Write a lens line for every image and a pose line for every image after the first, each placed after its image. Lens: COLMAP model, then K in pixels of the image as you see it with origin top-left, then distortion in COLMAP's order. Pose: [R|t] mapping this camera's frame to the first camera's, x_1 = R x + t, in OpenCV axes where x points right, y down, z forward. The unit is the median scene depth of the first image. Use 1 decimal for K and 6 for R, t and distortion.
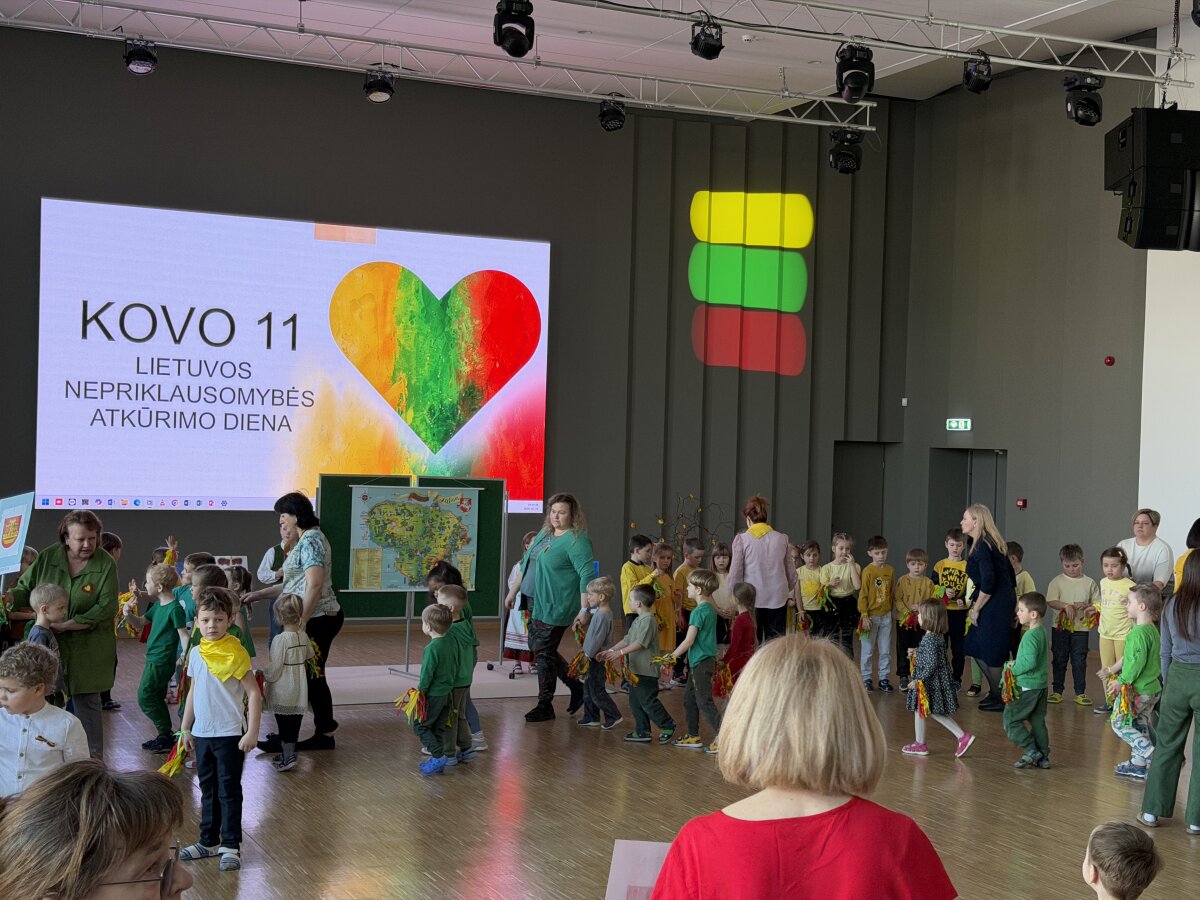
lens RADIAL K [[1694.2, 0, 600.0], [0, 1694.2, 450.0], [0, 0, 1]] dist [0.145021, -0.014118]
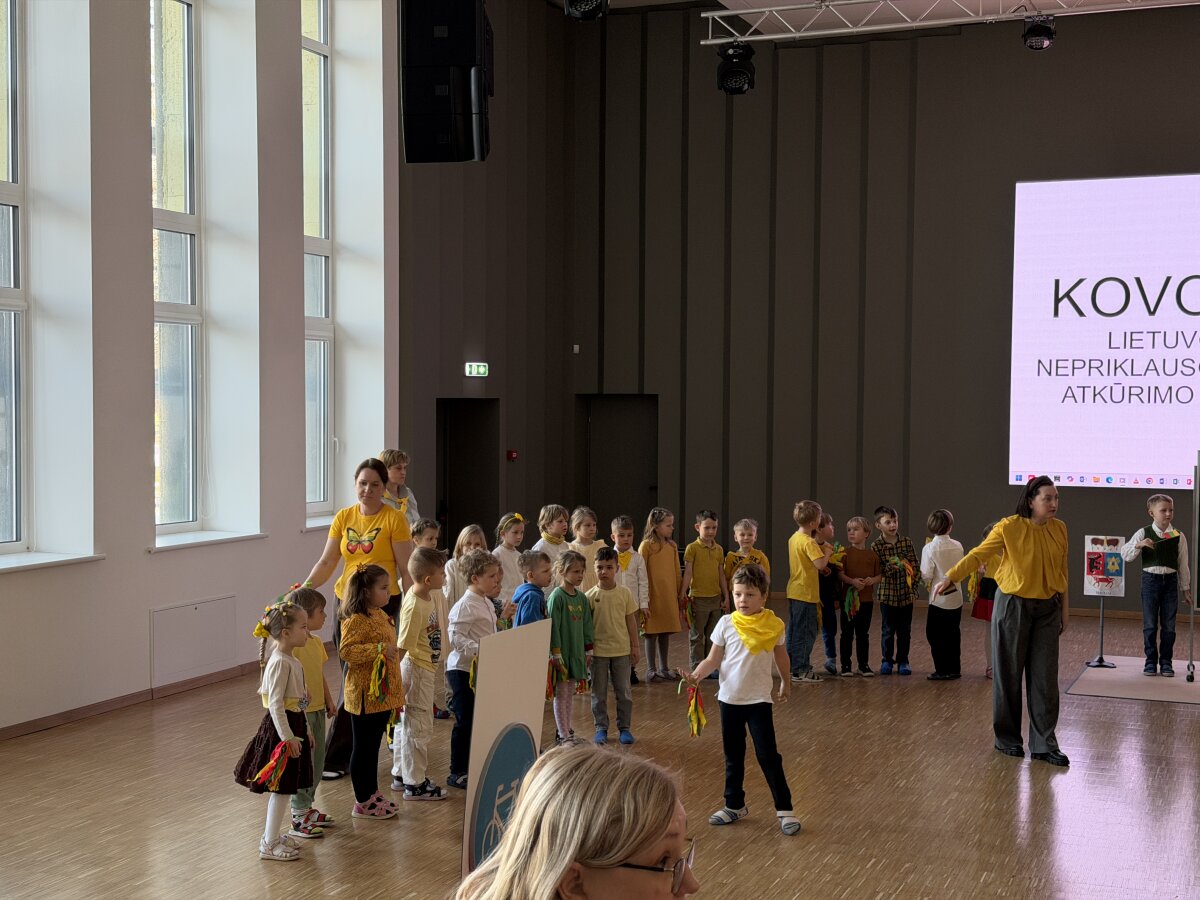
lens RADIAL K [[1694.2, 0, 600.0], [0, 1694.2, 450.0], [0, 0, 1]] dist [0.145021, -0.014118]
pose [[0.690665, -0.001843, -0.723173, 0.241201], [0.008029, 0.999955, 0.005119, 0.006089], [0.723131, -0.009342, 0.690648, 0.107906]]
